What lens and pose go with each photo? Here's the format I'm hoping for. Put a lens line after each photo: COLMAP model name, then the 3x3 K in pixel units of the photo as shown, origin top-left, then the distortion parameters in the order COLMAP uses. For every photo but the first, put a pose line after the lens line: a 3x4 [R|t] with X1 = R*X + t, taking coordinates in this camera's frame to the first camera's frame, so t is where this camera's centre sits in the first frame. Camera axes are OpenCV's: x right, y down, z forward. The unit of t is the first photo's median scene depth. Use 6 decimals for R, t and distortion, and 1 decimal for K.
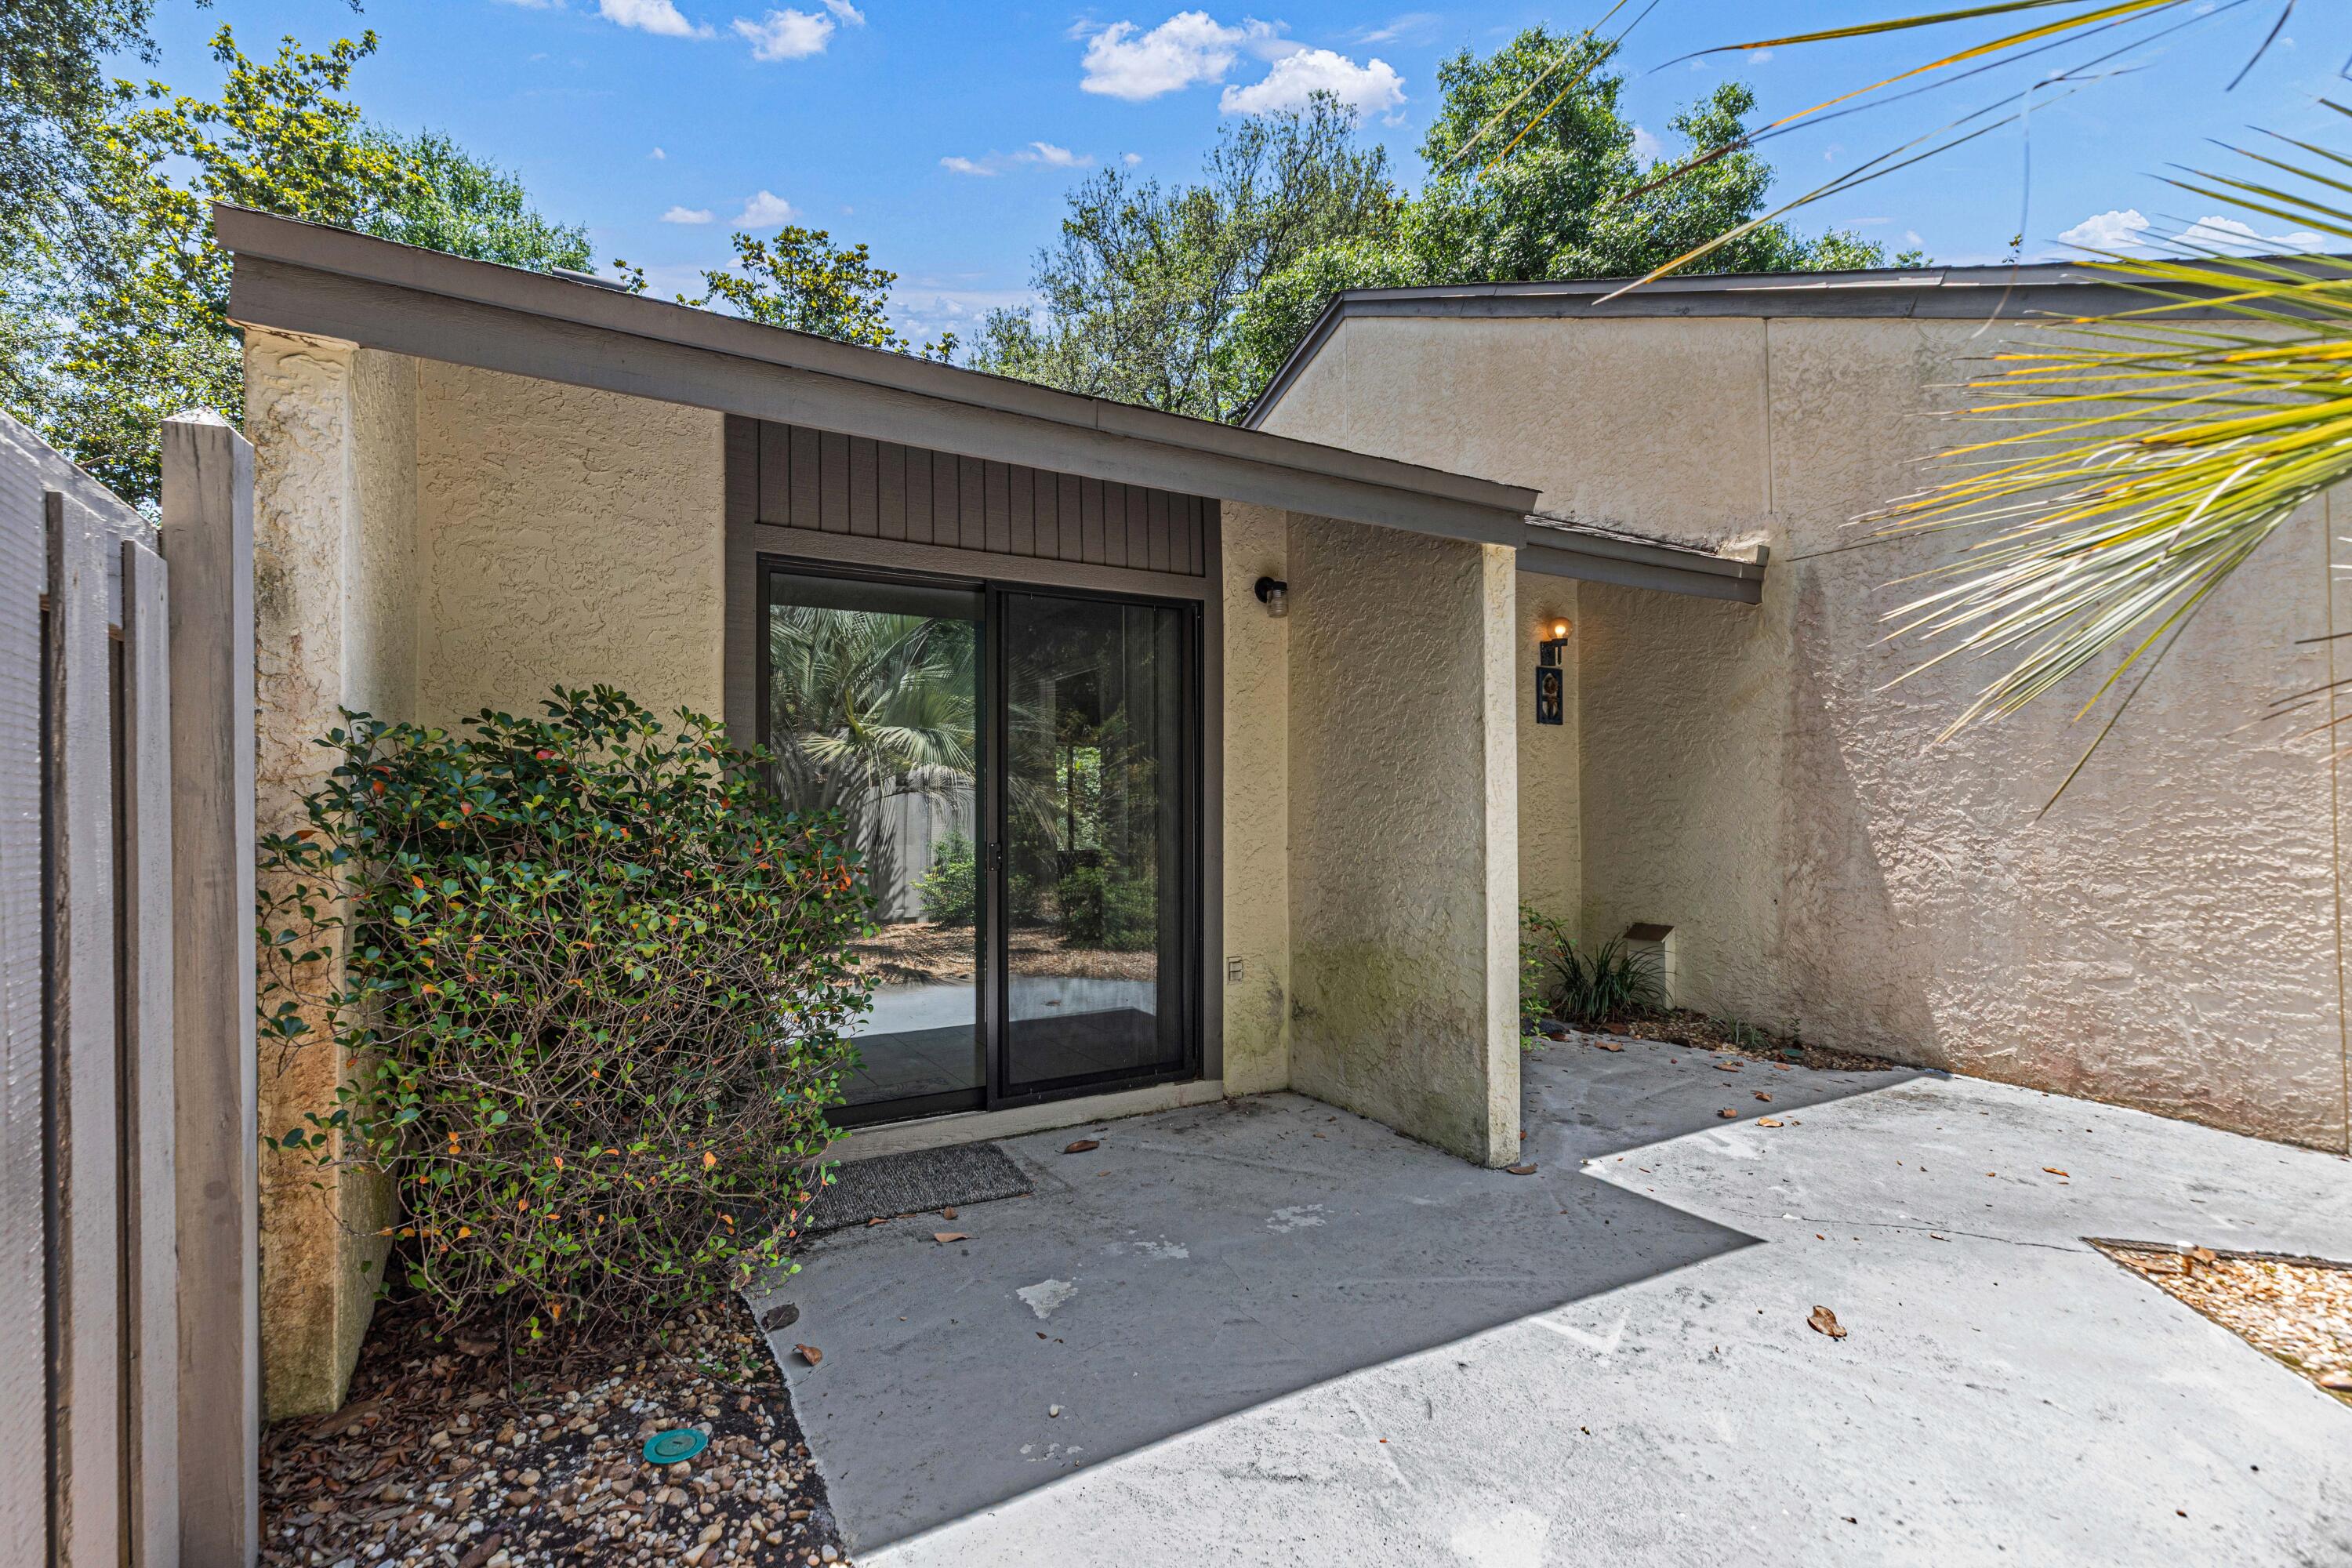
lens RADIAL K [[1081.0, 0, 1158.7], [0, 1081.0, 805.9], [0, 0, 1]] dist [0.009321, -0.002286]
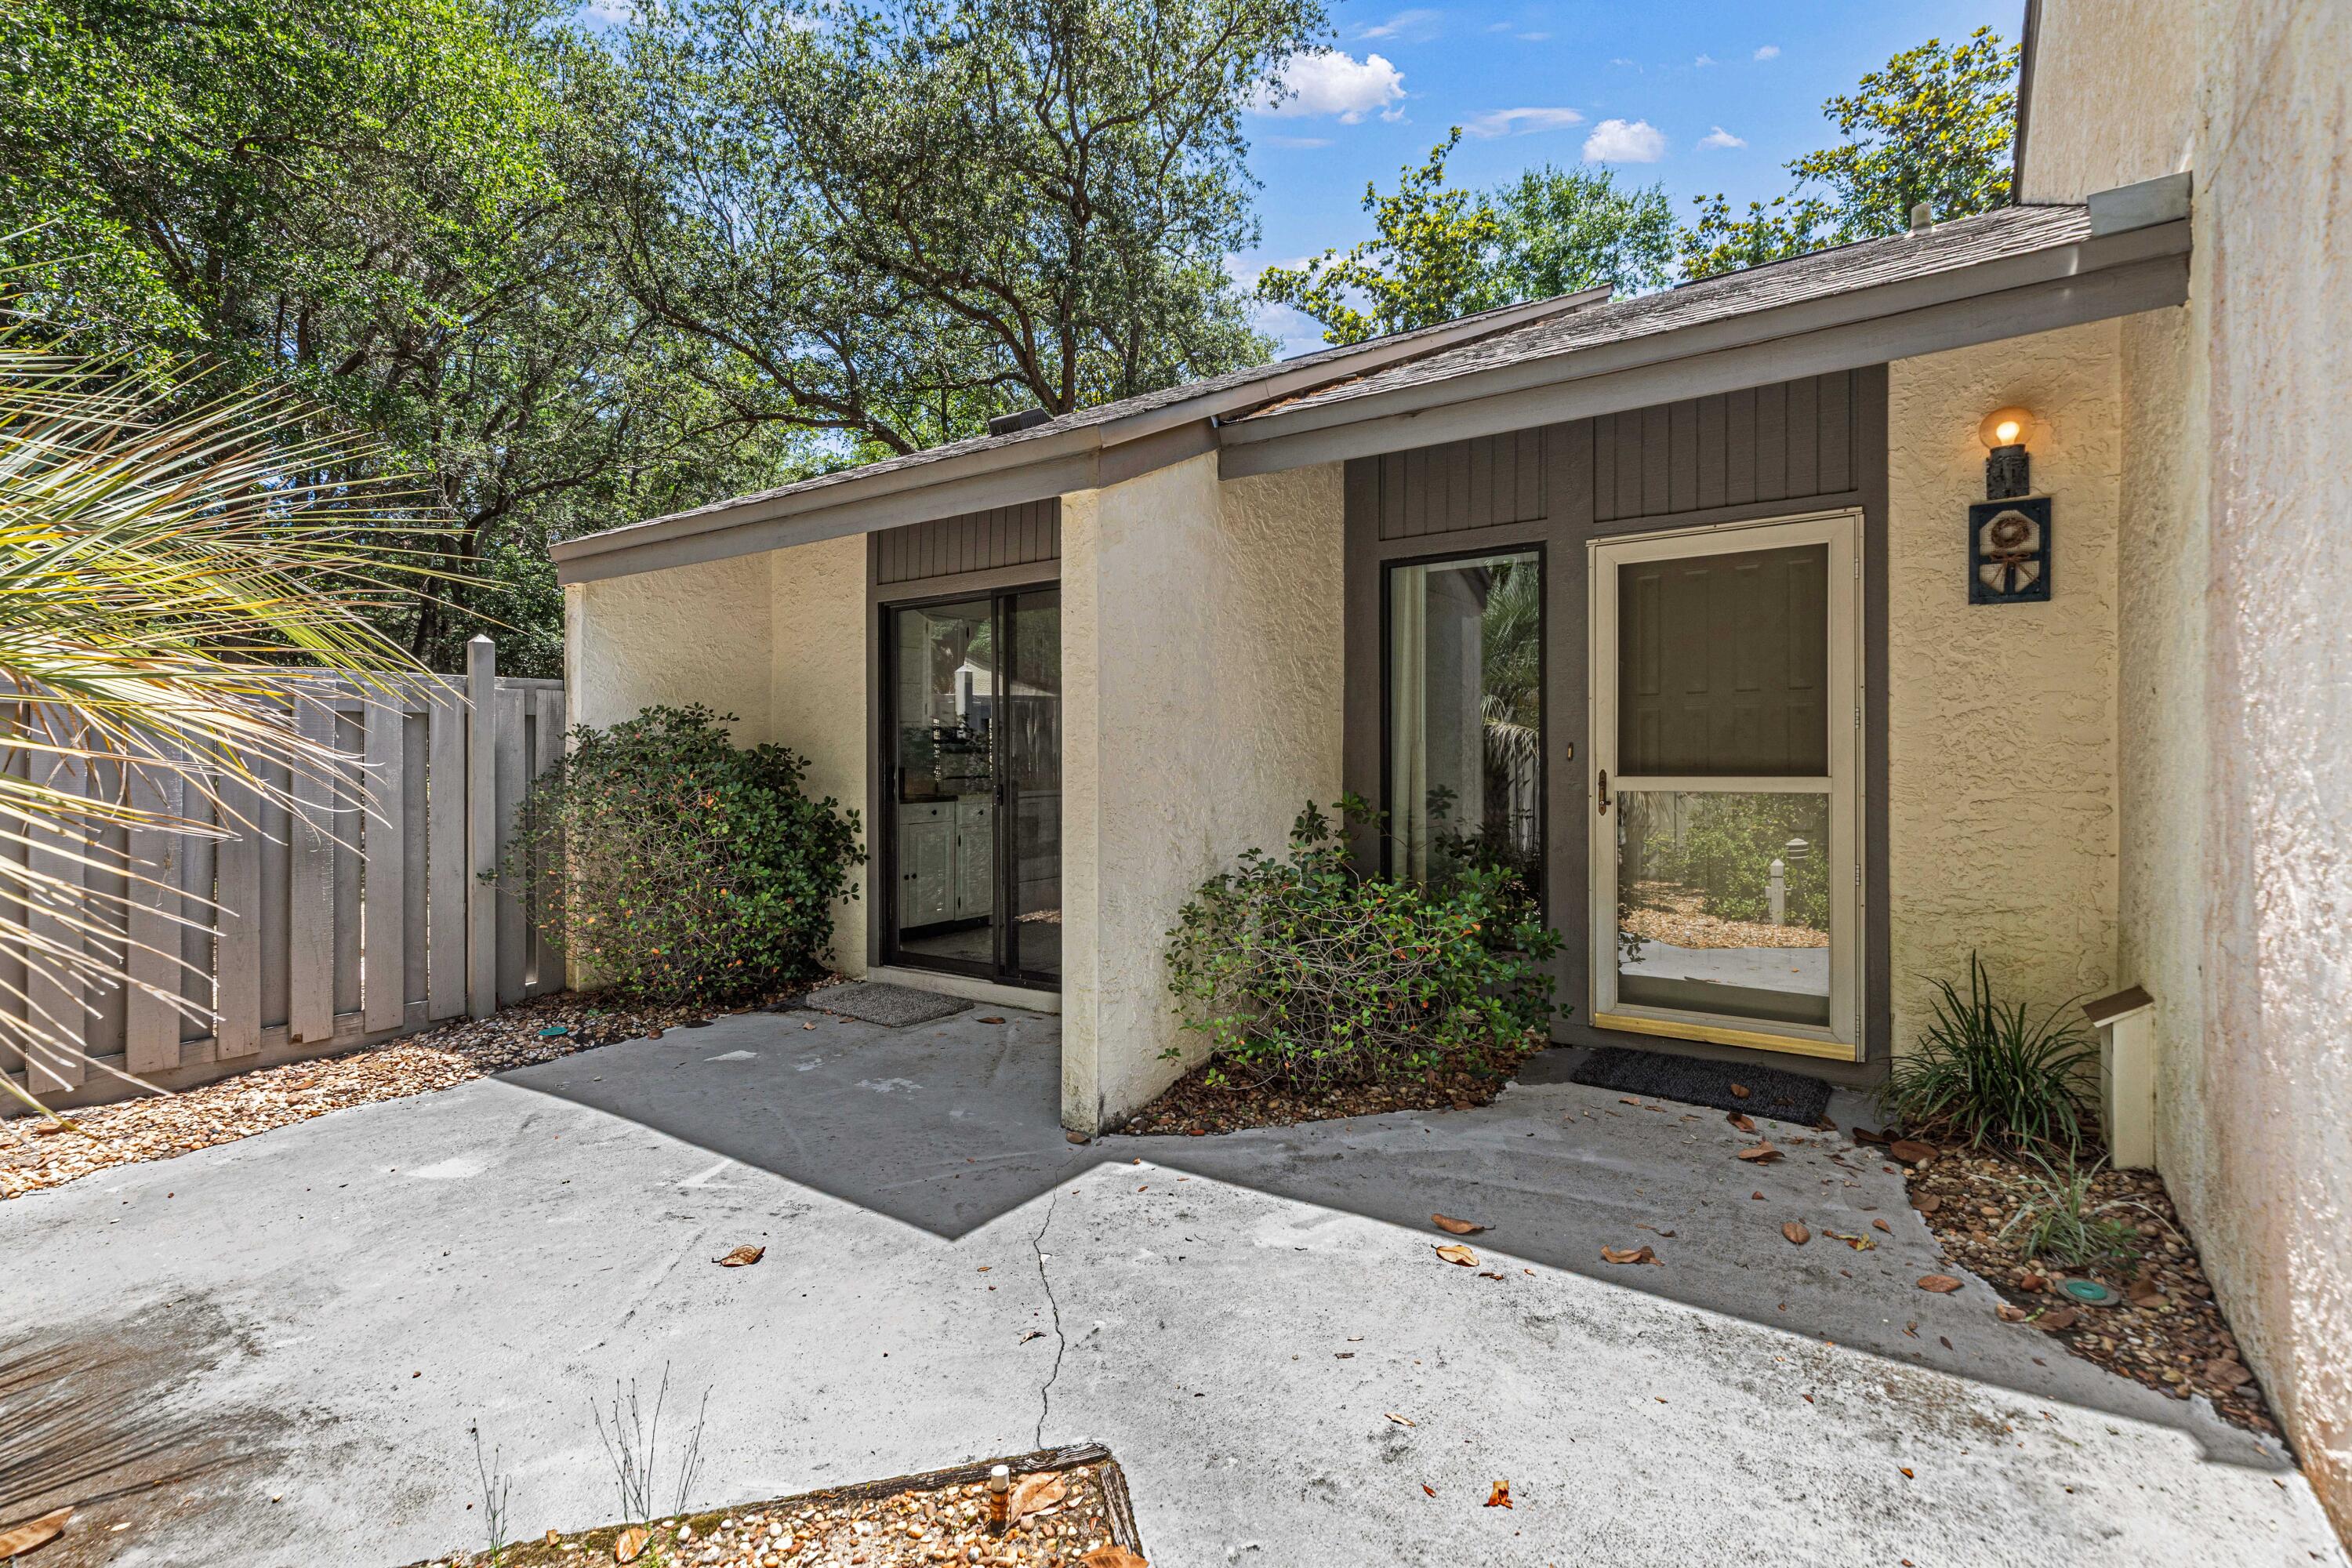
lens RADIAL K [[1081.0, 0, 1166.4], [0, 1081.0, 771.1], [0, 0, 1]] dist [0.009321, -0.002286]
pose [[0.423106, 0.019290, -0.905875, 0.230477], [0.011265, 0.999584, 0.026547, -0.003027], [0.906010, -0.021436, 0.422713, 0.123942]]
